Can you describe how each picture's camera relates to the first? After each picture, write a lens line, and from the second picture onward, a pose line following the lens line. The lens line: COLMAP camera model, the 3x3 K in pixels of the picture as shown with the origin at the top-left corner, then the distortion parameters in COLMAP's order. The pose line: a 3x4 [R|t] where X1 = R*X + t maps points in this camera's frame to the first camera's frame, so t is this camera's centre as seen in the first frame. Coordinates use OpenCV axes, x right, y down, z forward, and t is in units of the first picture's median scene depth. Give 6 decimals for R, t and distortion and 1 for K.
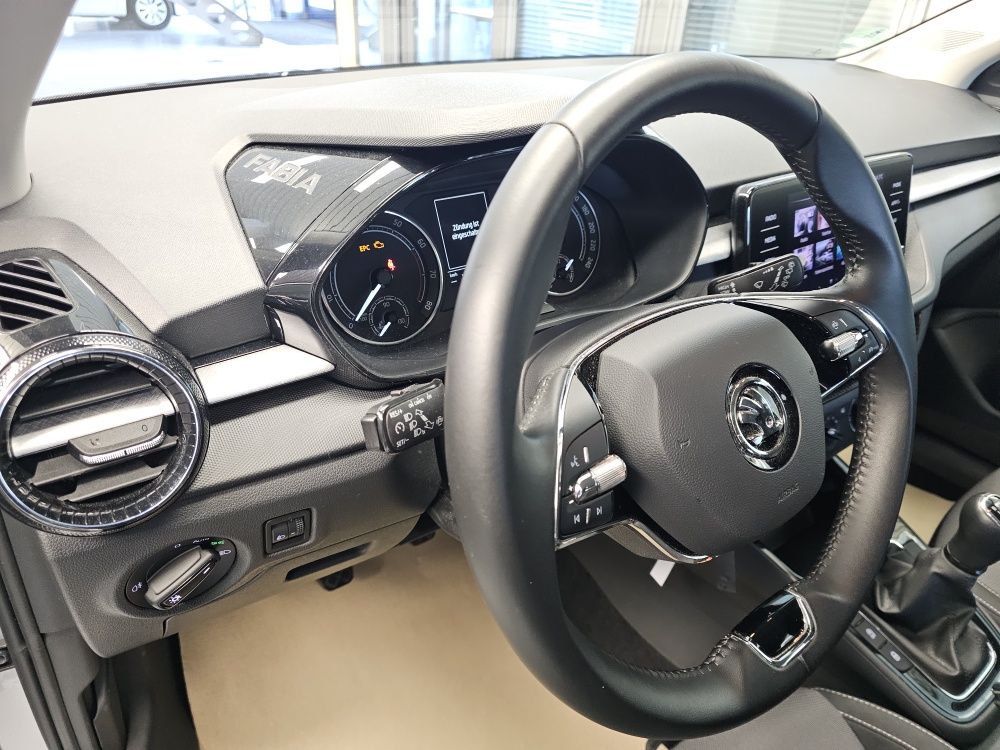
lens RADIAL K [[677.3, 0, 500.0], [0, 677.3, 375.0], [0, 0, 1]] dist [-0.001989, -0.000983]
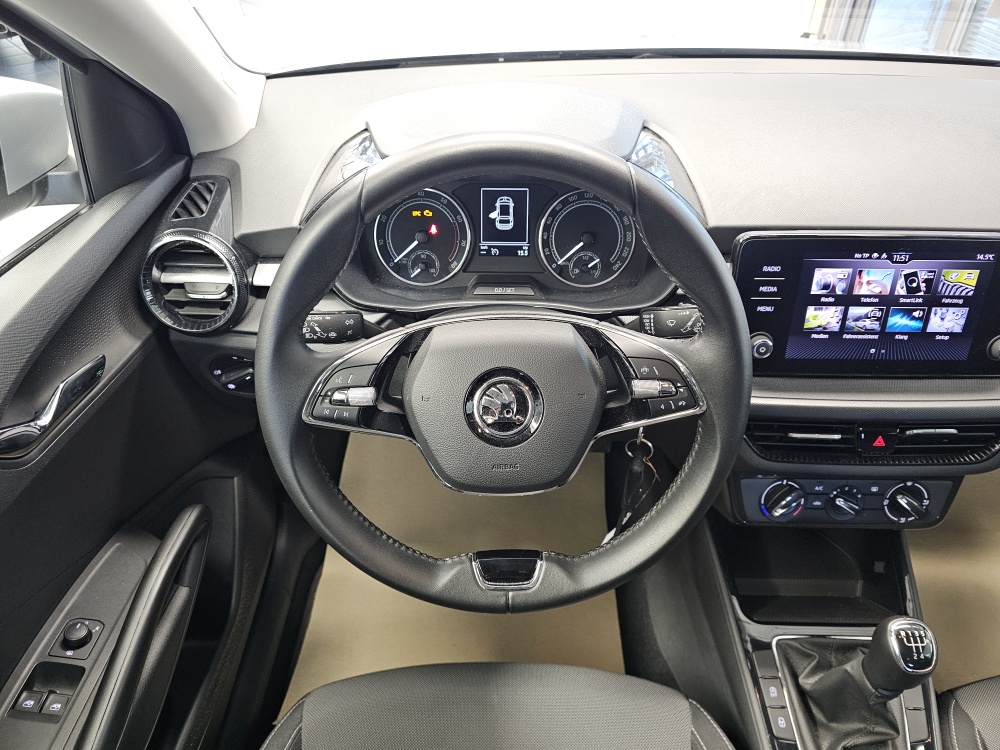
lens RADIAL K [[666.5, 0, 500.0], [0, 666.5, 375.0], [0, 0, 1]] dist [0.035060, -0.001473]
pose [[0.800084, 0.341914, -0.492910, 0.708647], [-0.287749, 0.939712, 0.184775, -0.169713], [0.526370, -0.006001, 0.850234, -0.093595]]
